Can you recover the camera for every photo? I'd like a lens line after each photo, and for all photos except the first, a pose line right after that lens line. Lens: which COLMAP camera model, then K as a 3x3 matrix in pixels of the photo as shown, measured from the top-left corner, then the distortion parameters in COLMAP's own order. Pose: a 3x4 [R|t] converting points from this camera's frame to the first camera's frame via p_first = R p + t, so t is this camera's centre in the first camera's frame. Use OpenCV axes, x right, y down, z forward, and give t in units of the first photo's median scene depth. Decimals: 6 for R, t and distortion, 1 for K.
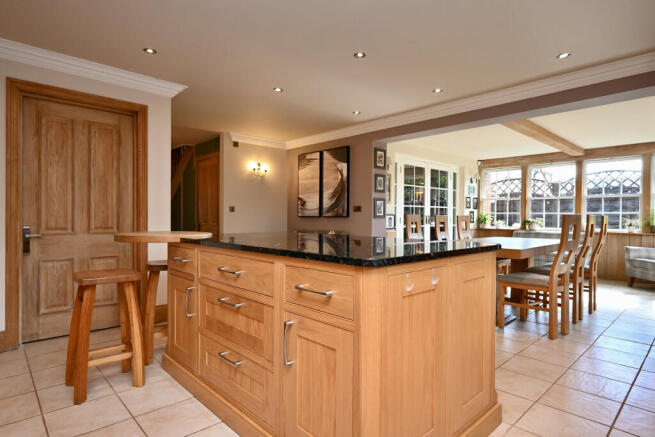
lens RADIAL K [[365.3, 0, 329.0], [0, 365.3, 218.9], [0, 0, 1]] dist [0.004817, -0.000386]
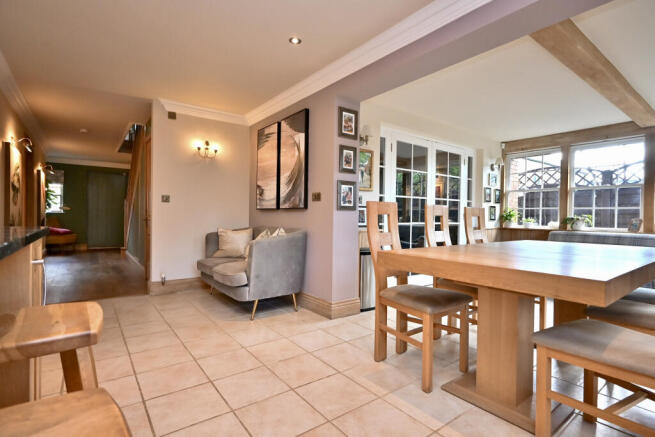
lens RADIAL K [[323.2, 0, 325.2], [0, 323.2, 218.4], [0, 0, 1]] dist [-0.005882, 0.000707]
pose [[0.992967, 0.009337, -0.118021, 0.139406], [-0.009284, 0.999956, 0.001002, 0.010321], [0.118025, 0.000101, 0.993011, 0.323481]]
